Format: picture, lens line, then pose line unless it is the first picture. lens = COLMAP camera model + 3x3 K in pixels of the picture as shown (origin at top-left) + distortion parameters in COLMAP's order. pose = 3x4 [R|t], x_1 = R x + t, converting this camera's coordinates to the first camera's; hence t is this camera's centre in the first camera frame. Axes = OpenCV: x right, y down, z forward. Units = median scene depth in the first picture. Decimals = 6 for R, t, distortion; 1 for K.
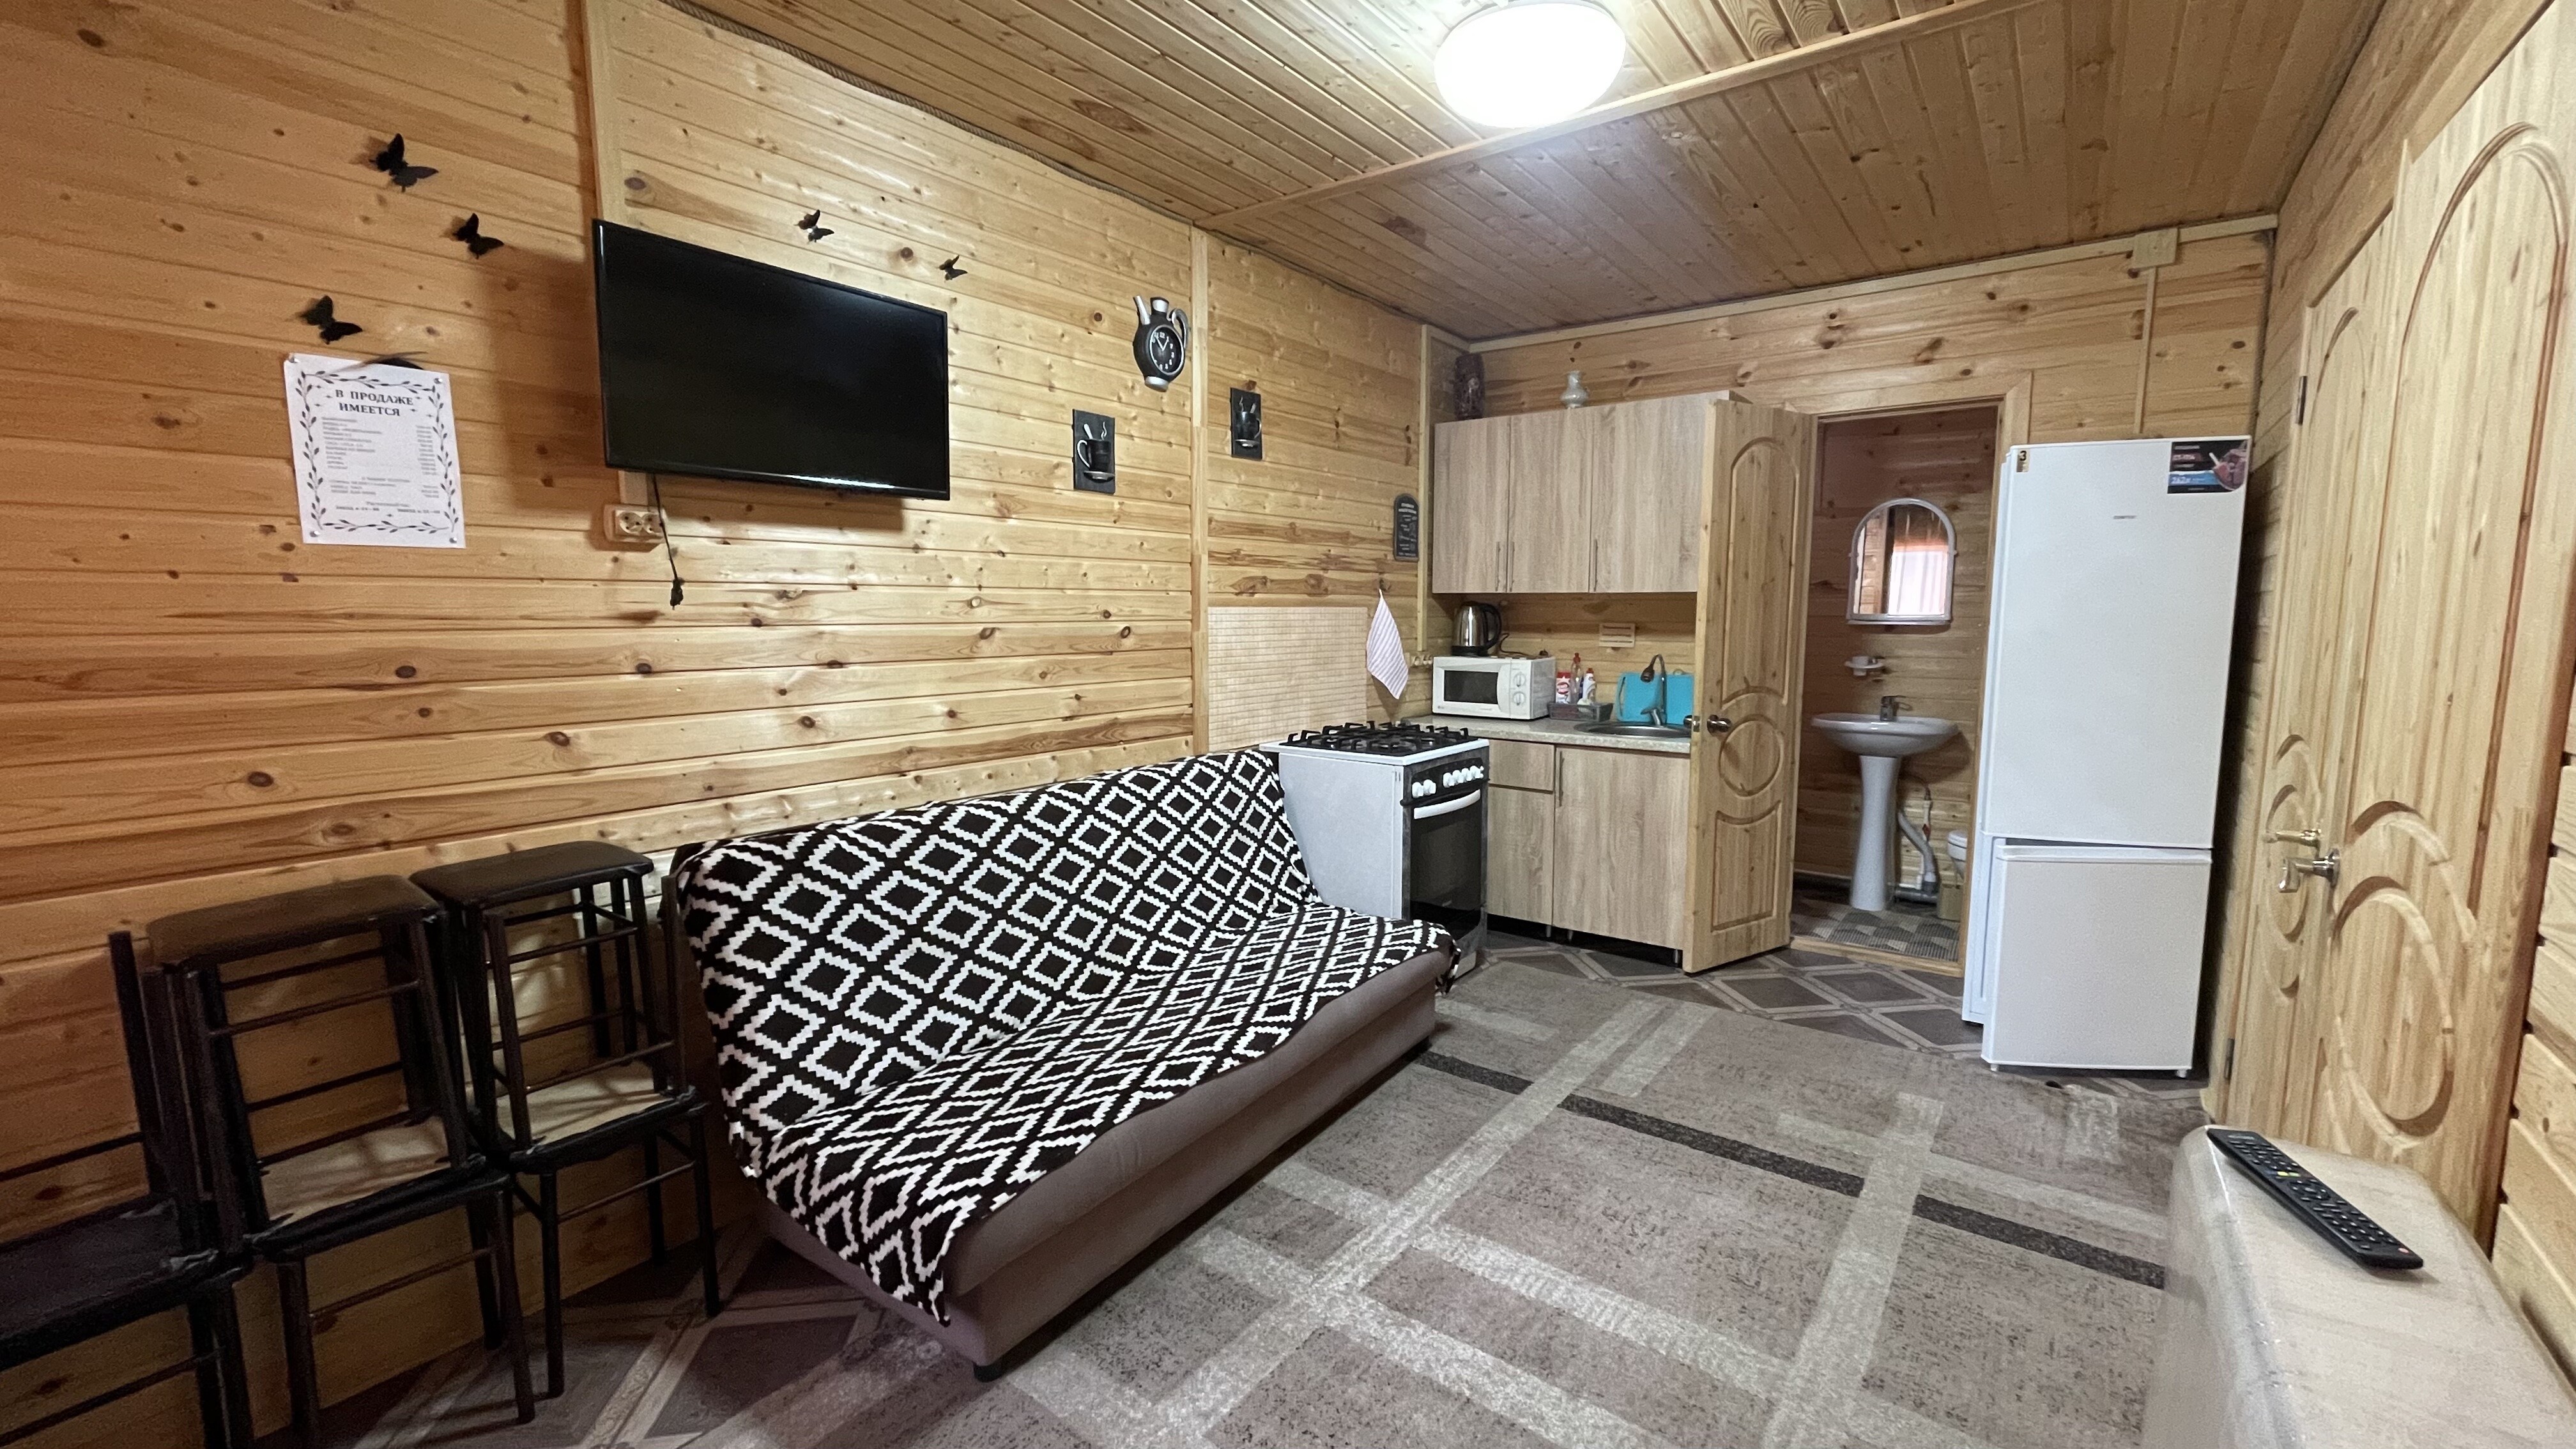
lens RADIAL K [[1032.5, 0, 1297.6], [0, 1032.5, 728.0], [0, 0, 1]] dist [-0.000831, 0.000125]
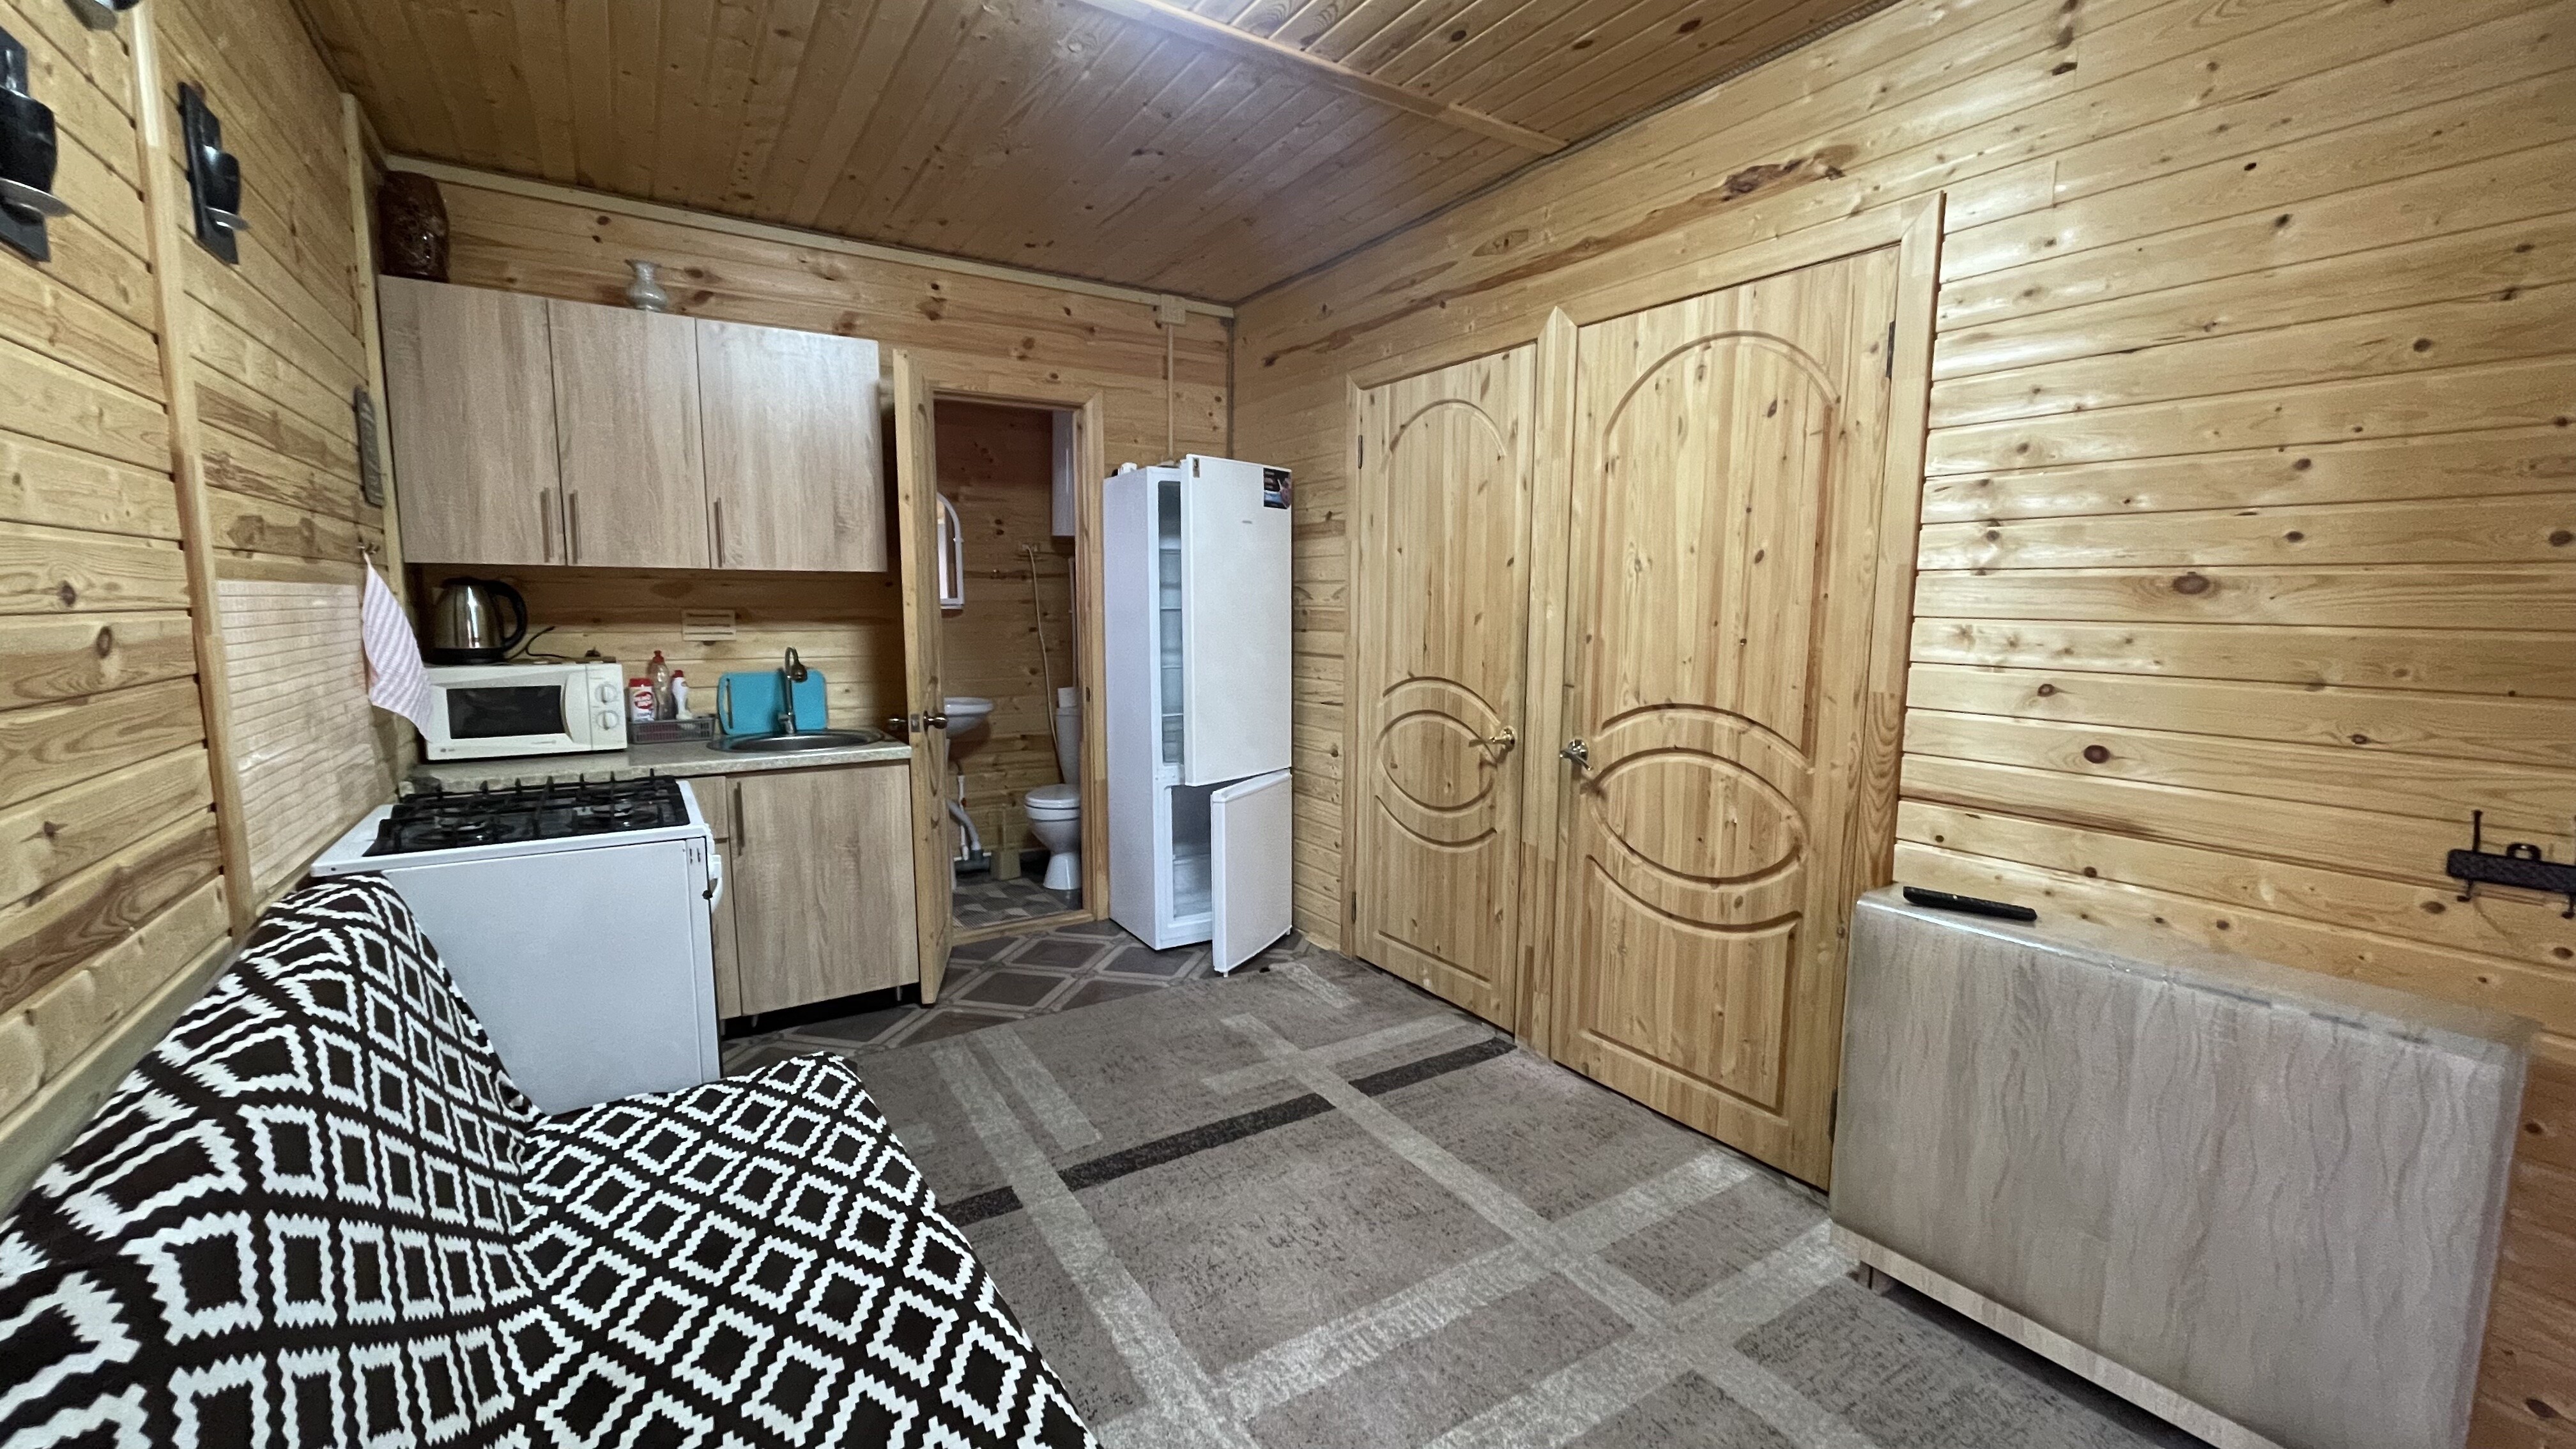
lens RADIAL K [[1032.5, 0, 1286.7], [0, 1032.5, 725.0], [0, 0, 1]] dist [-0.000831, 0.000125]
pose [[0.353853, -0.113002, 0.928450, -0.350927], [0.104404, 0.991243, 0.080853, -0.045229], [-0.929456, 0.068324, 0.362552, 0.436429]]
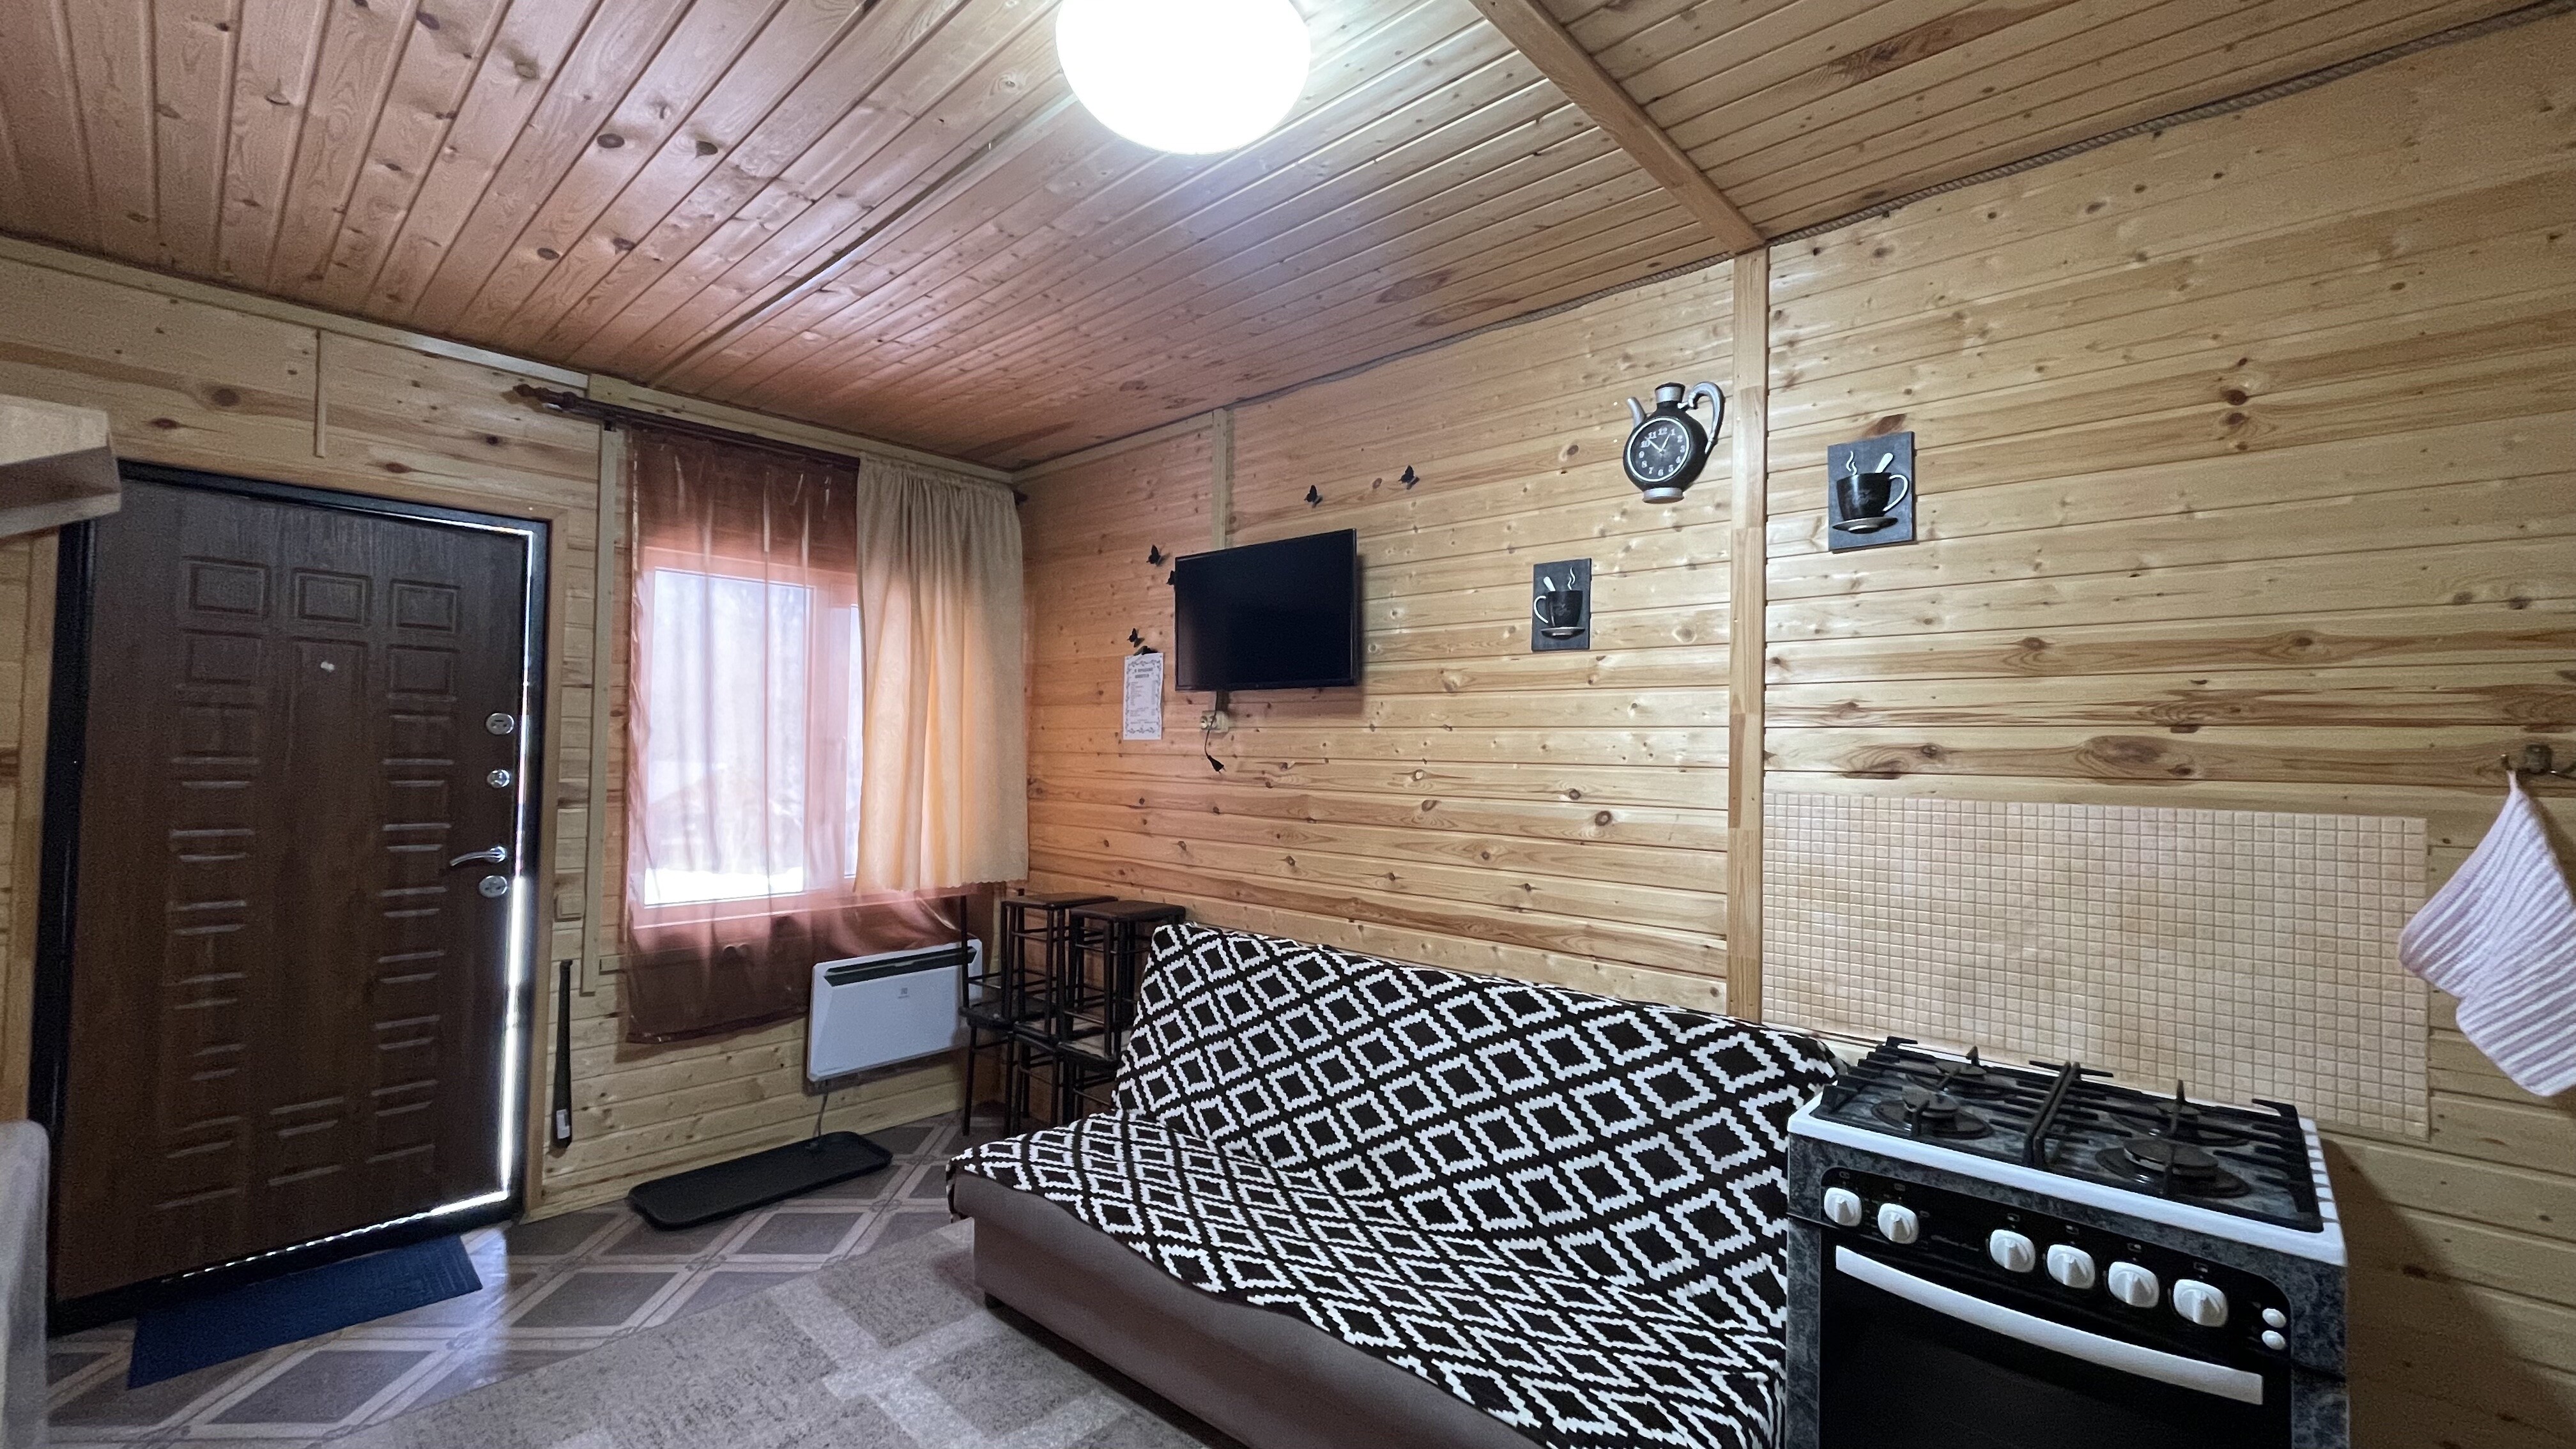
lens RADIAL K [[1032.5, 0, 1293.6], [0, 1032.5, 727.6], [0, 0, 1]] dist [-0.000831, 0.000125]
pose [[-0.092027, -0.017306, -0.995606, 0.608182], [-0.125847, 0.992034, -0.005612, -0.120299], [0.987772, 0.124777, -0.093472, 0.785634]]
